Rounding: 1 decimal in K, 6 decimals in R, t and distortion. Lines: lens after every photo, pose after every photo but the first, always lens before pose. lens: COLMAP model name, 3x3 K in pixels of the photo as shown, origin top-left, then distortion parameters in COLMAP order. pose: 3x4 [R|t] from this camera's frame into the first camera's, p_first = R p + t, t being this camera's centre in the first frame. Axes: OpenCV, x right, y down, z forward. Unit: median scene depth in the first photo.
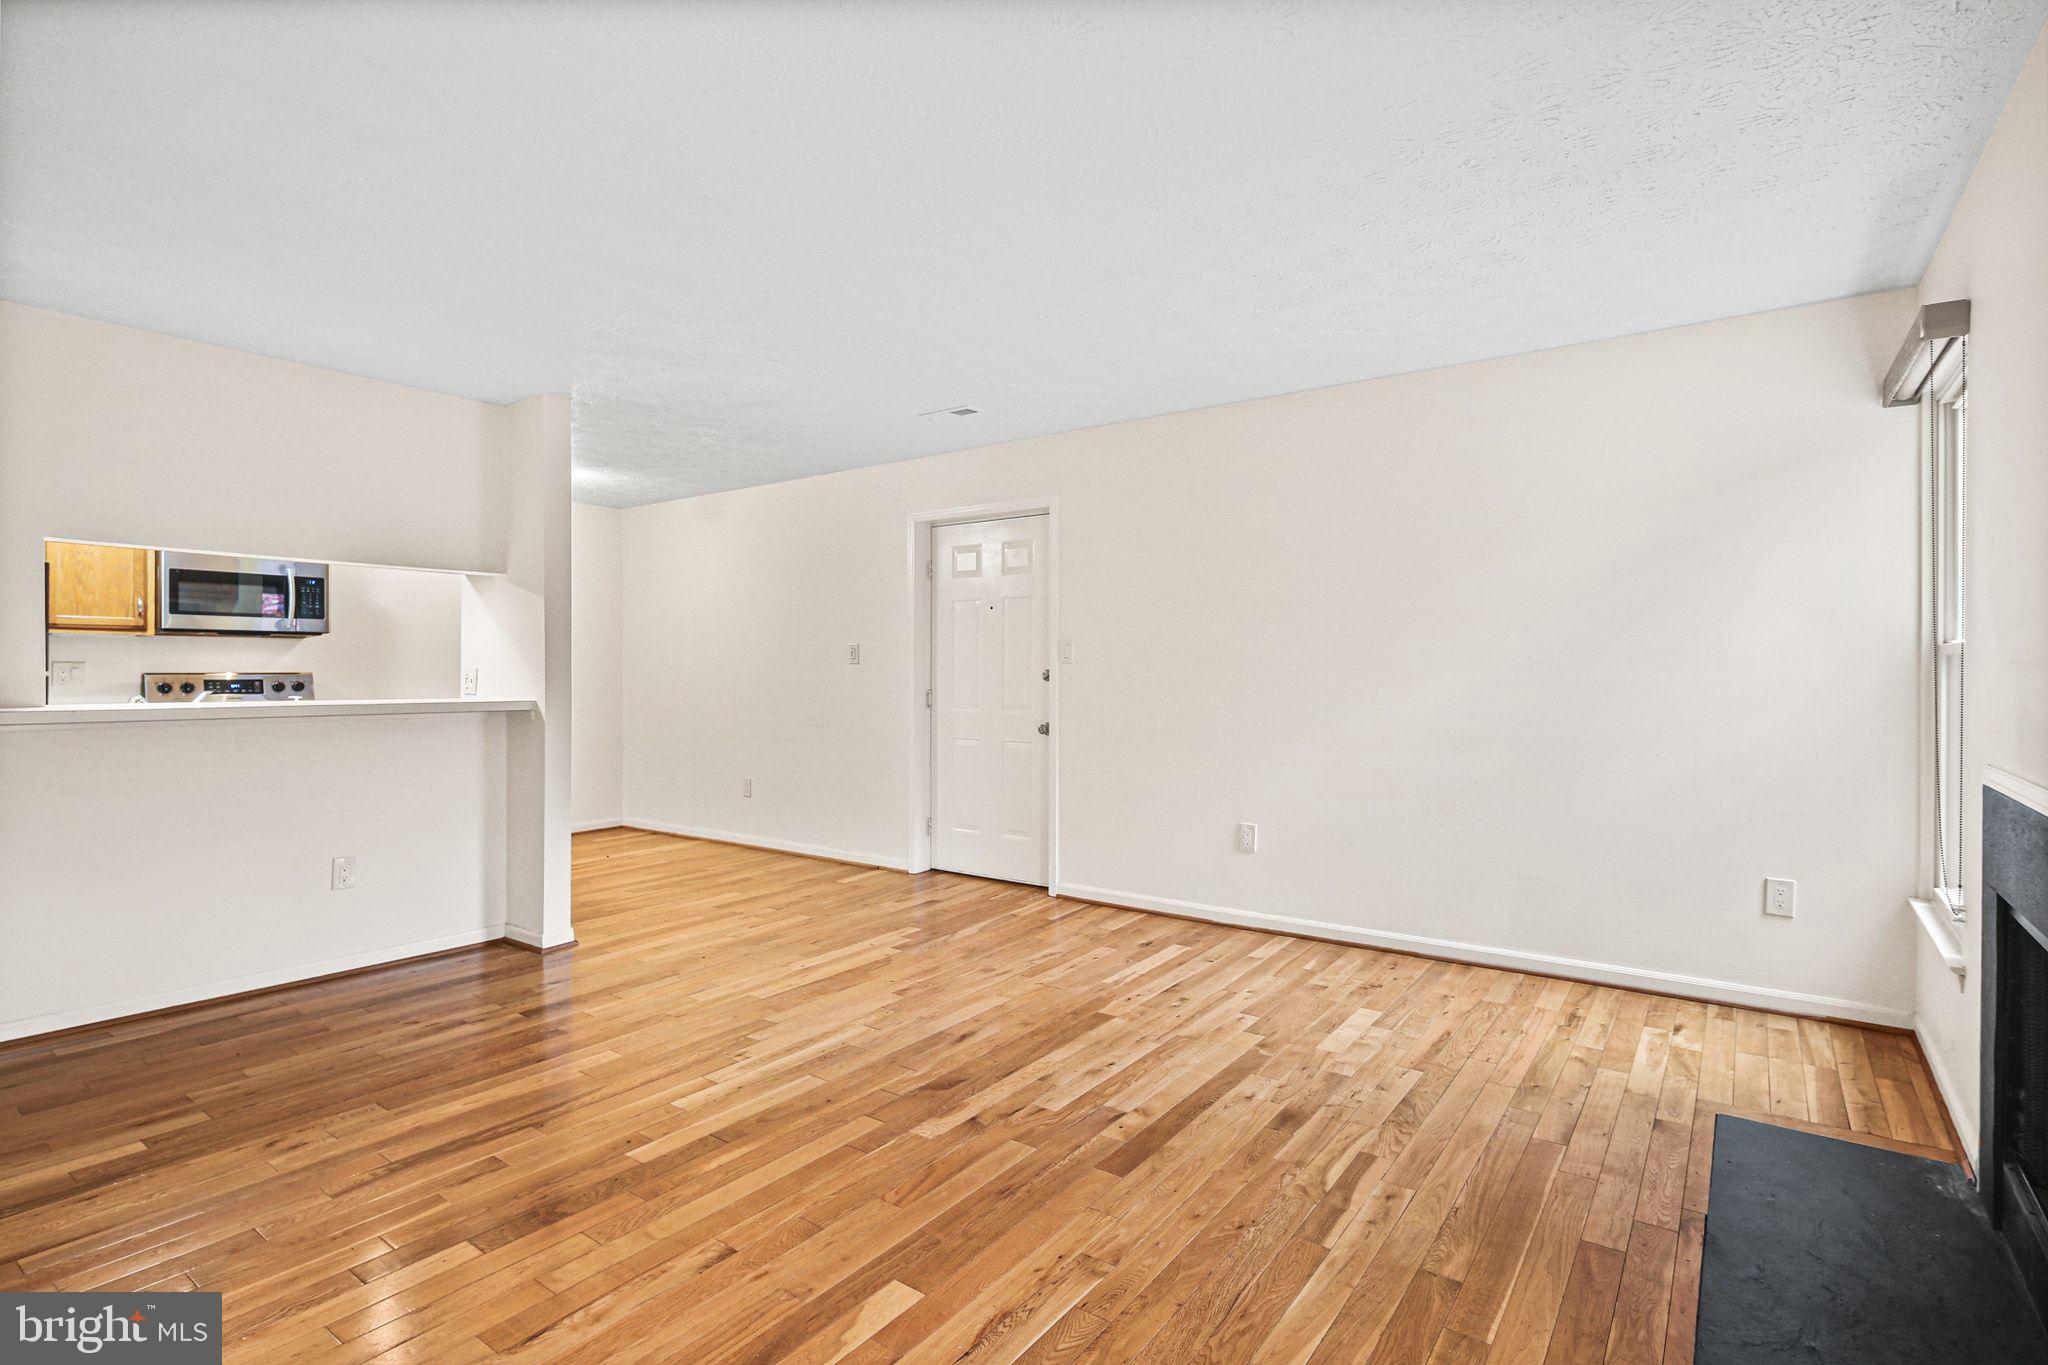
lens RADIAL K [[990.7, 0, 1022.7], [0, 990.7, 674.5], [0, 0, 1]] dist [0.000866, -0.001407]
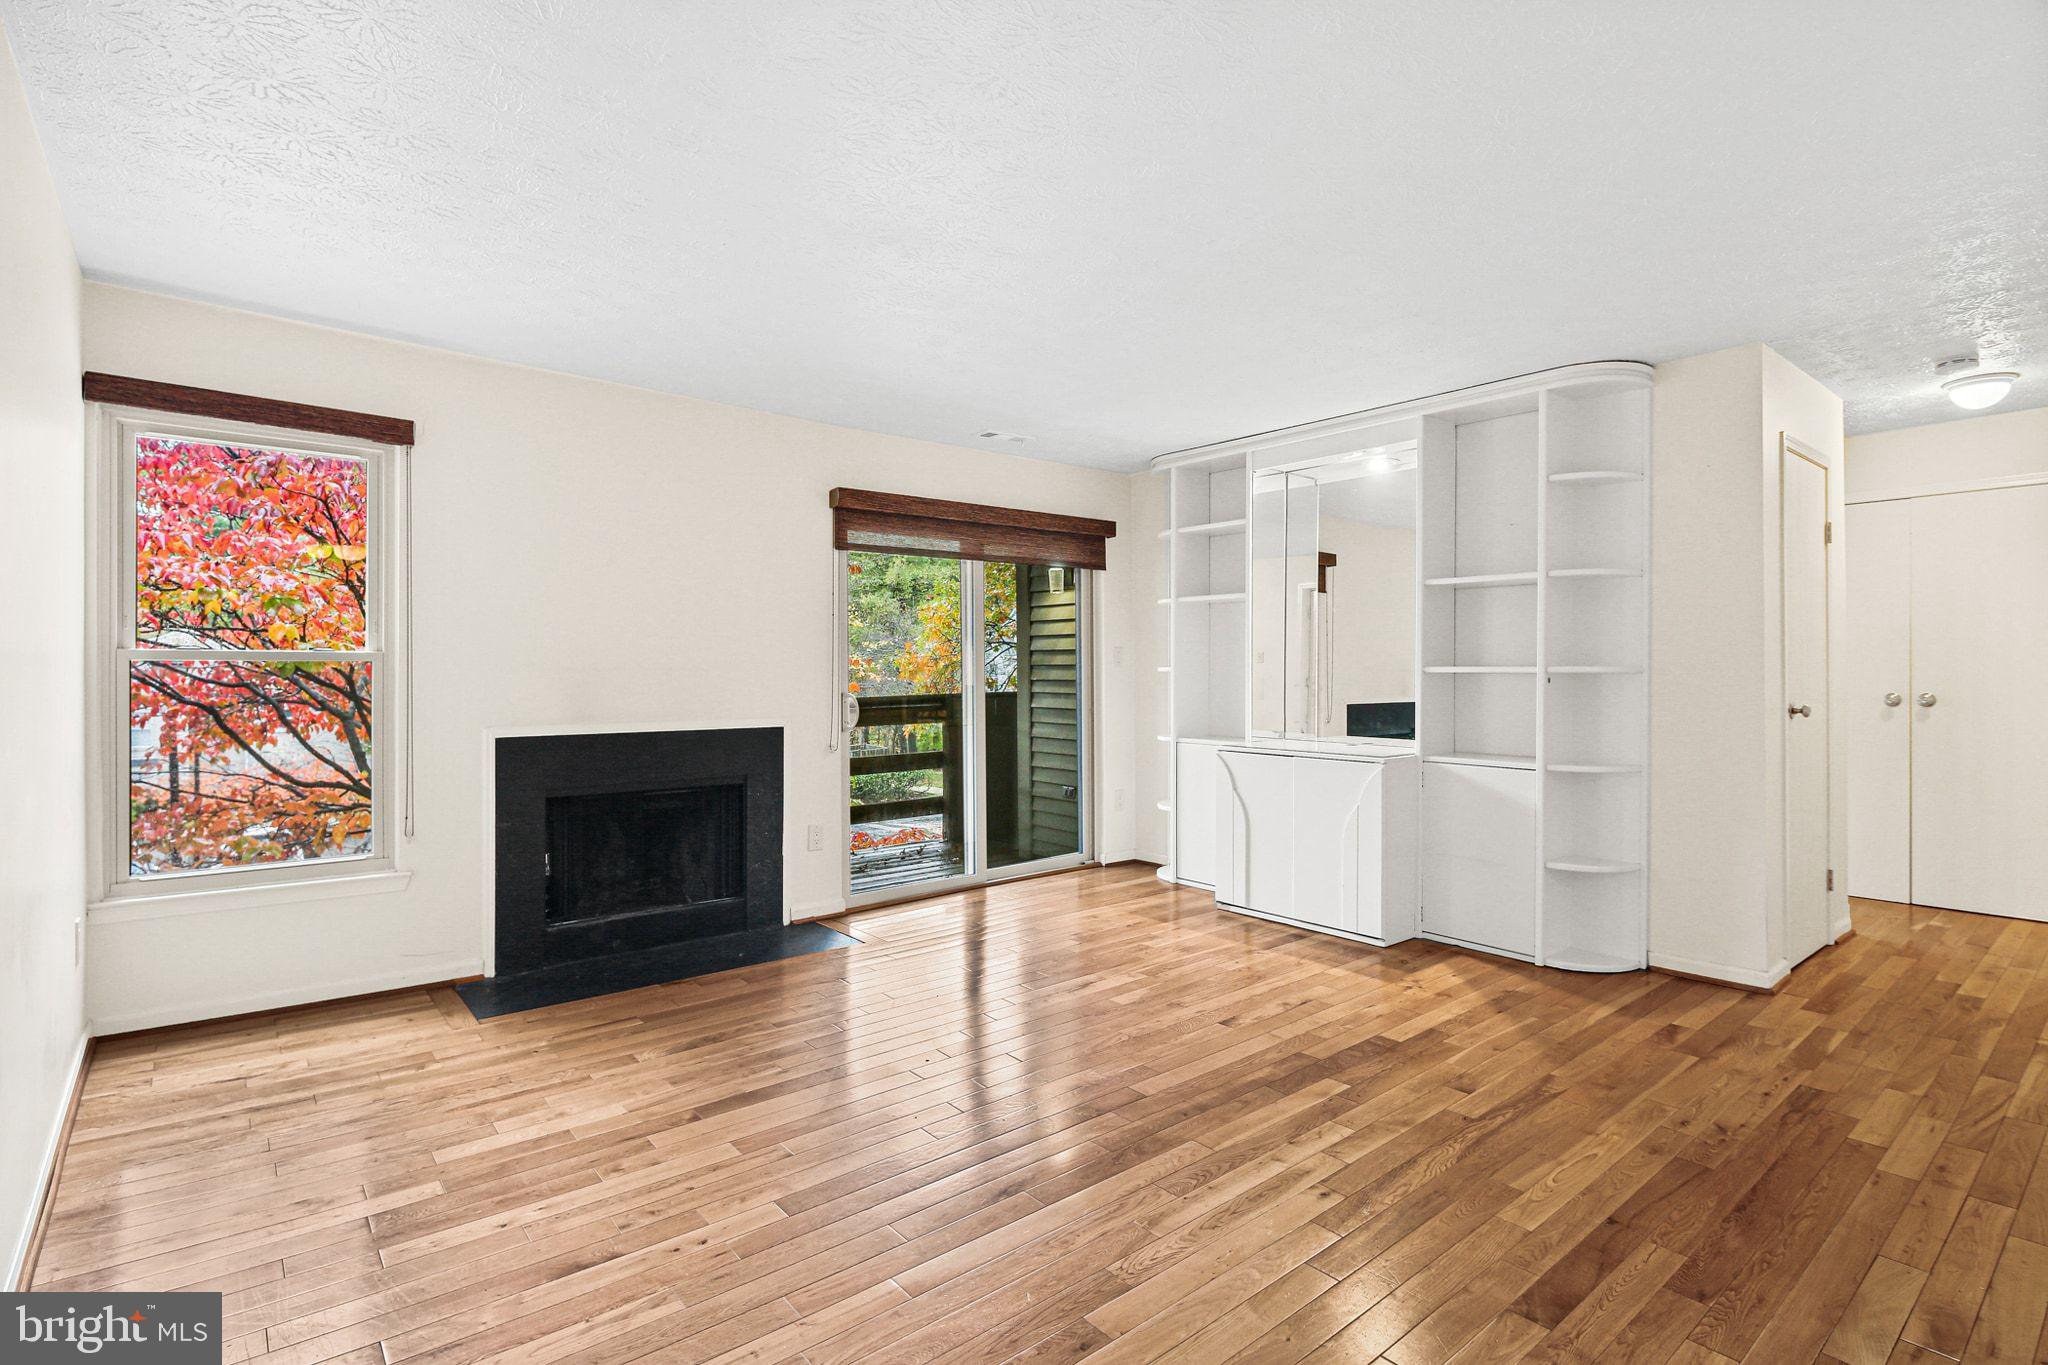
lens RADIAL K [[990.7, 0, 1022.7], [0, 990.7, 674.5], [0, 0, 1]] dist [0.000866, -0.001407]
pose [[-0.969606, 0.001486, 0.244669, -0.152097], [0.003665, 0.999958, 0.008450, -0.005265], [-0.244646, 0.009090, -0.969570, 1.078373]]
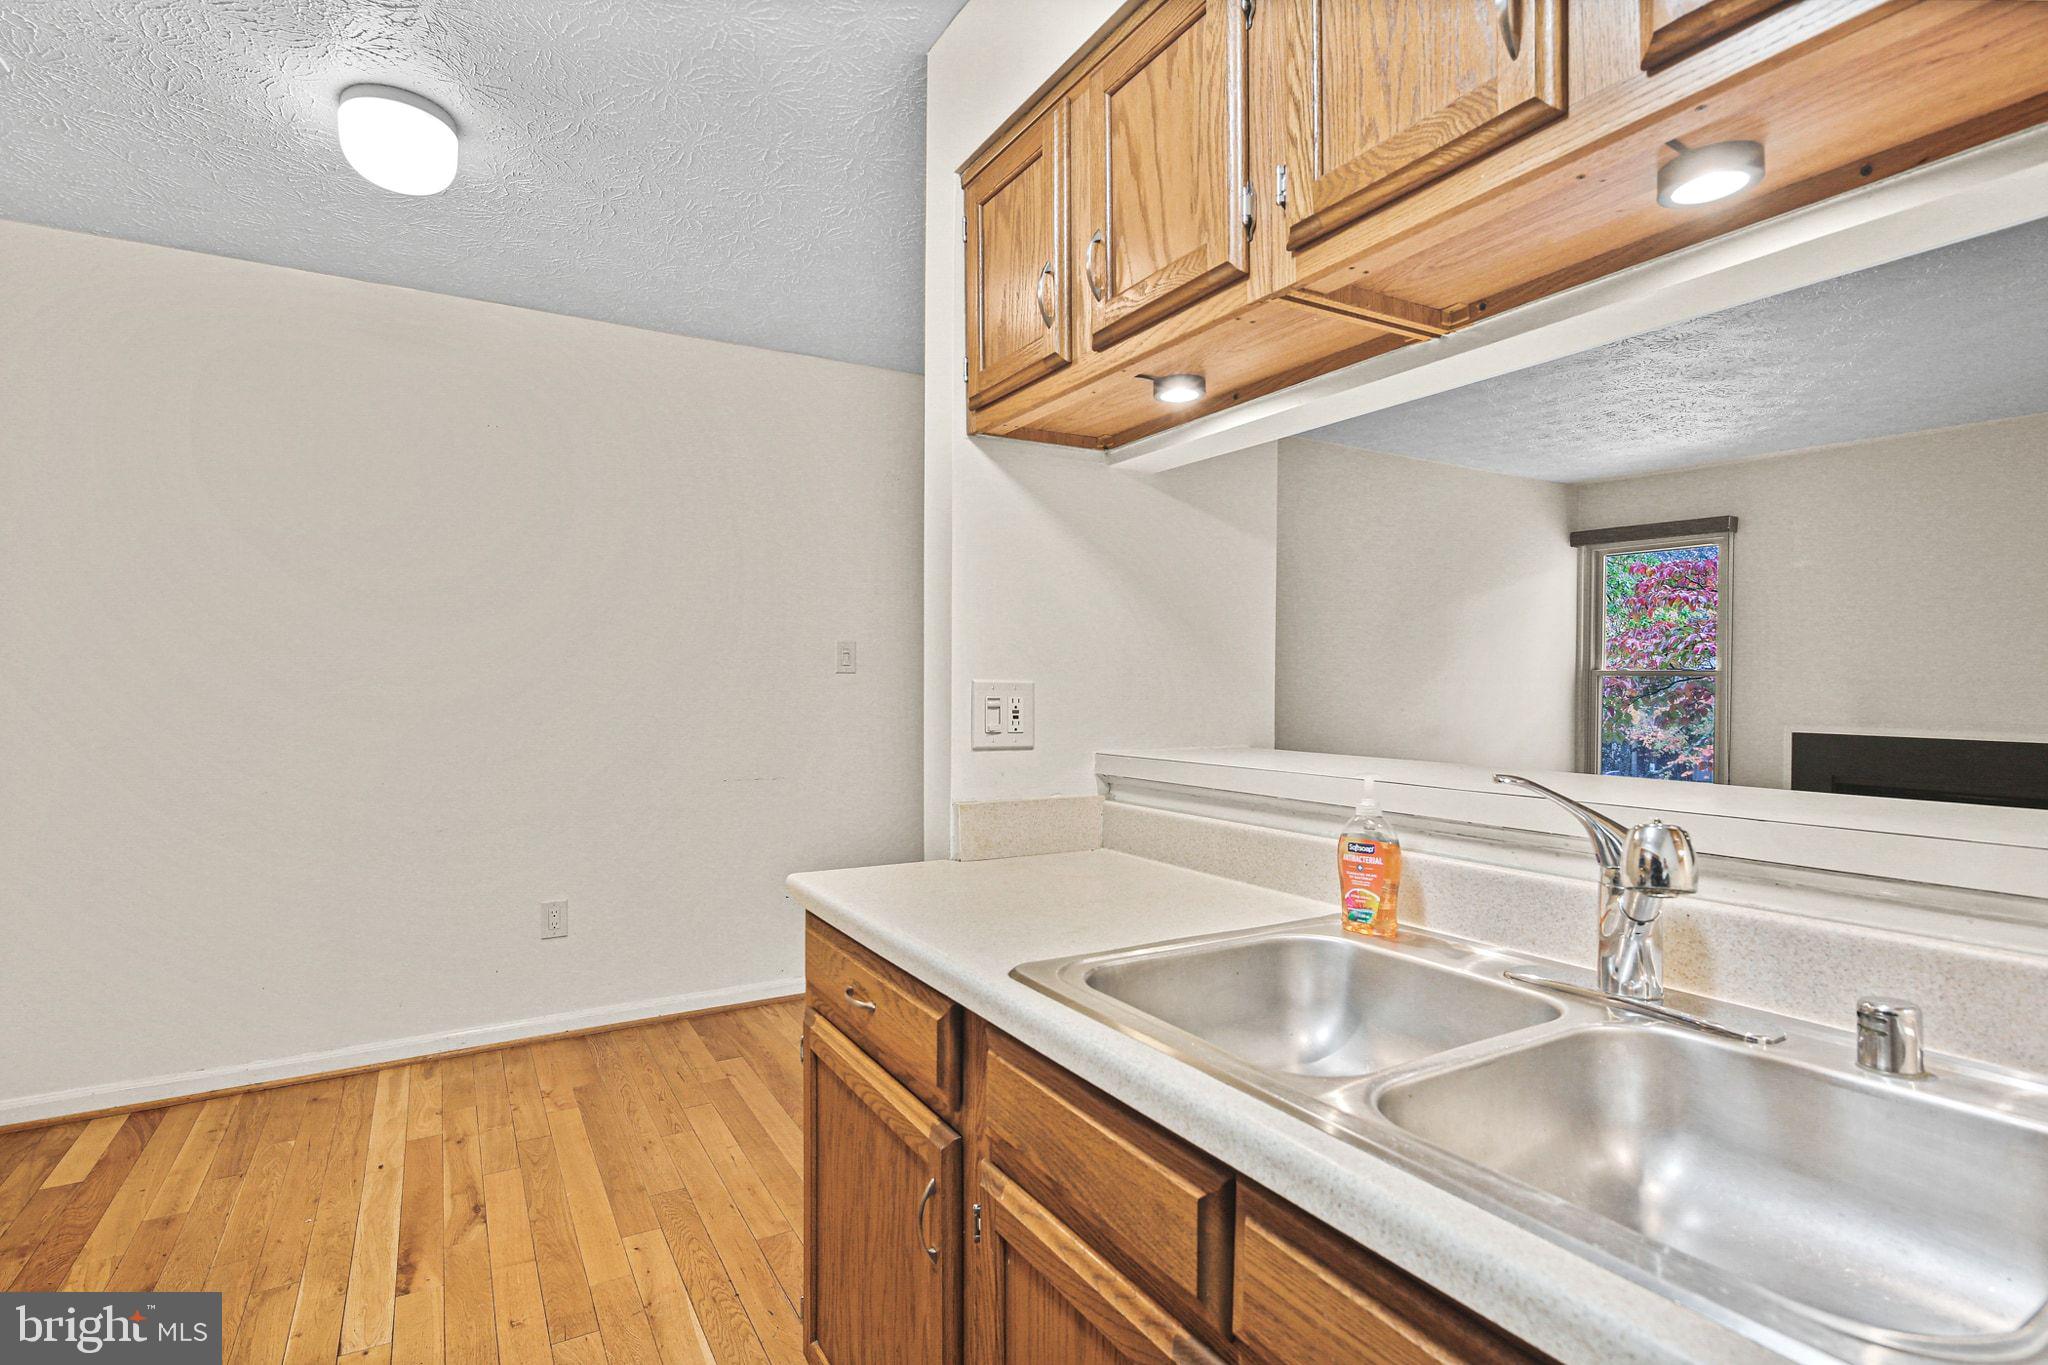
lens RADIAL K [[993.6, 0, 1024.1], [0, 993.6, 696.0], [0, 0, 1]] dist [-0.000495, -0.000402]
pose [[0.394723, -0.014772, 0.918681, -0.844106], [0.001957, 0.999882, 0.015237, -0.006534], [-0.918798, -0.004216, 0.394706, 0.766020]]
